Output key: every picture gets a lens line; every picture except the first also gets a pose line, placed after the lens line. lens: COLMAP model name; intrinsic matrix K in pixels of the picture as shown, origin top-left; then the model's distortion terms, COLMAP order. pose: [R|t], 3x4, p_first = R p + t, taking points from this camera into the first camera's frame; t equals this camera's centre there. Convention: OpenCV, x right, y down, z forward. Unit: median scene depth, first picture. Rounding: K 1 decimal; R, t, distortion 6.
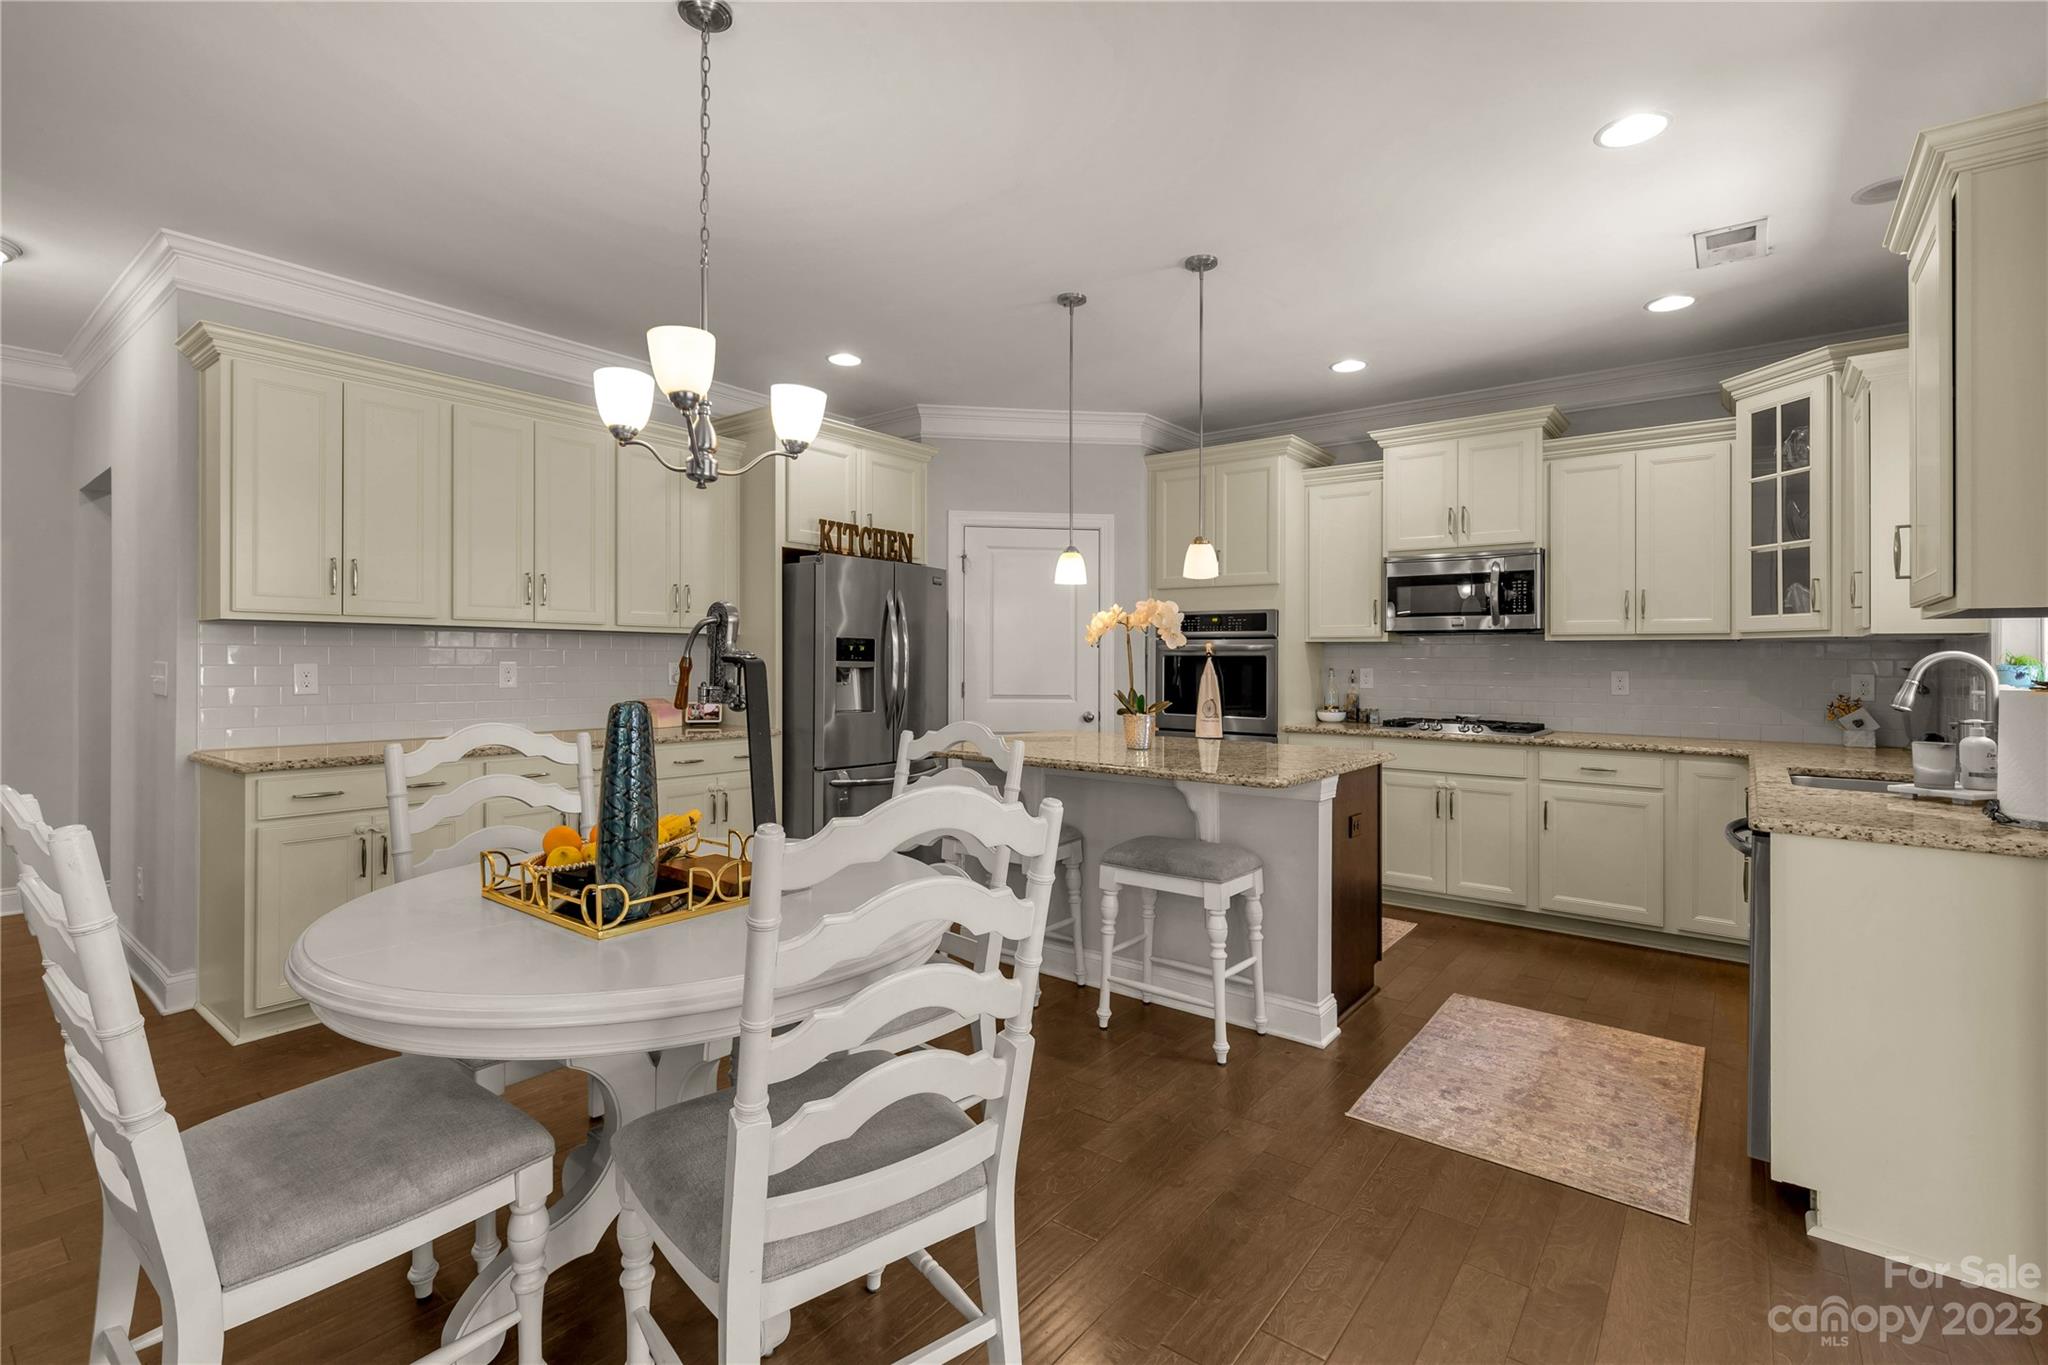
lens RADIAL K [[932.4, 0, 1019.8], [0, 932.4, 645.3], [0, 0, 1]] dist [0.000927, -0.000216]
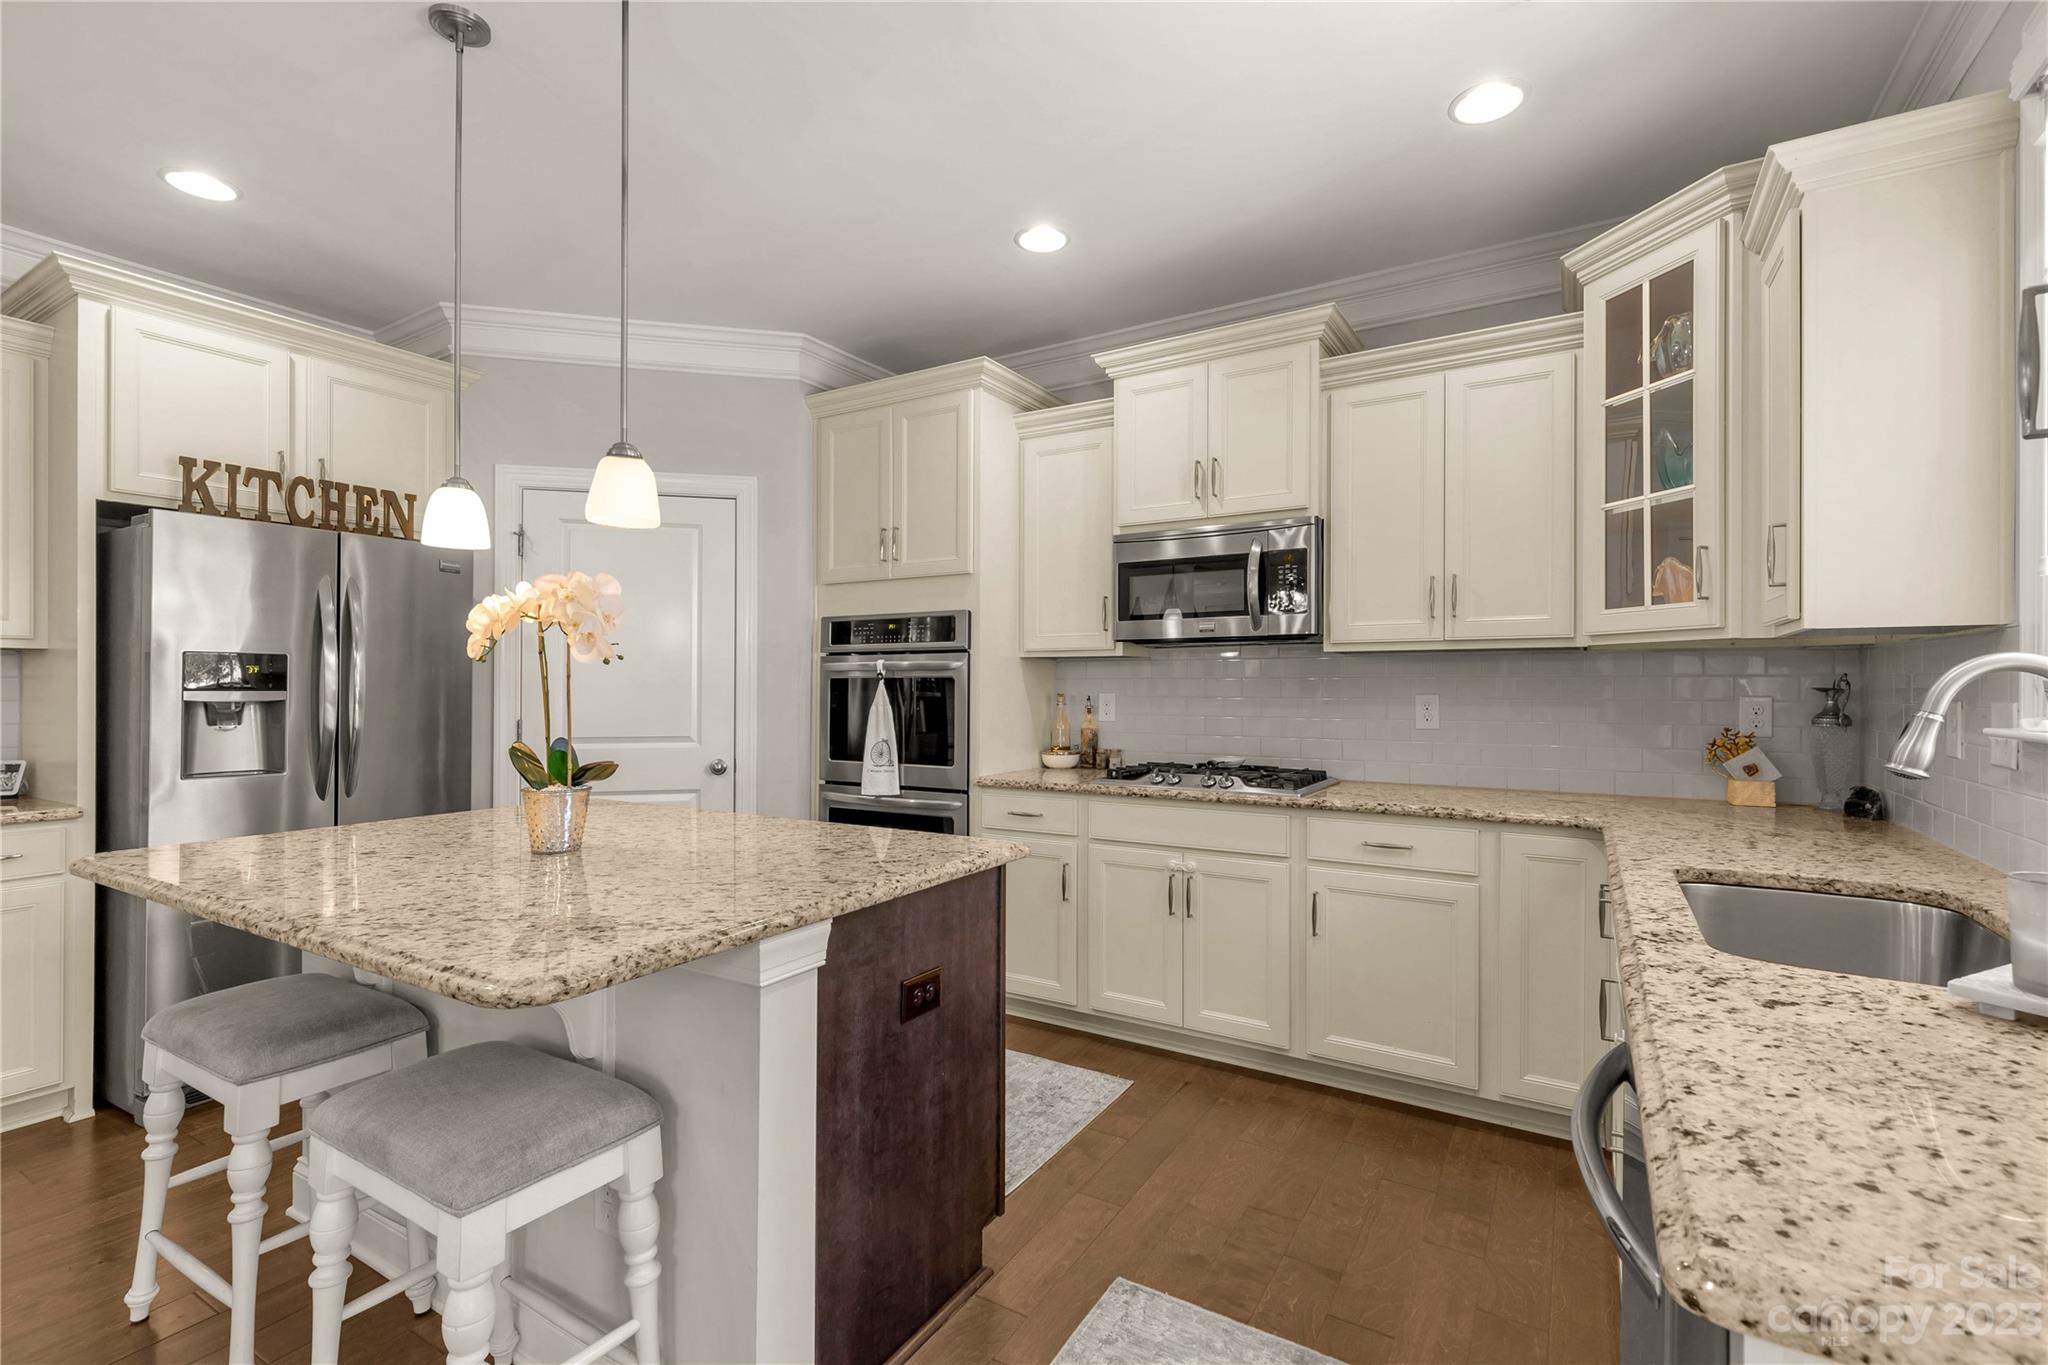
lens RADIAL K [[912.8, 0, 1024.0], [0, 912.8, 682.5], [0, 0, 1]] dist [0.008319, 0.000149]
pose [[0.993349, -0.008244, 0.114850, 0.267830], [0.006725, 0.999885, 0.013606, 0.006977], [-0.114949, -0.012743, 0.993290, 0.357701]]
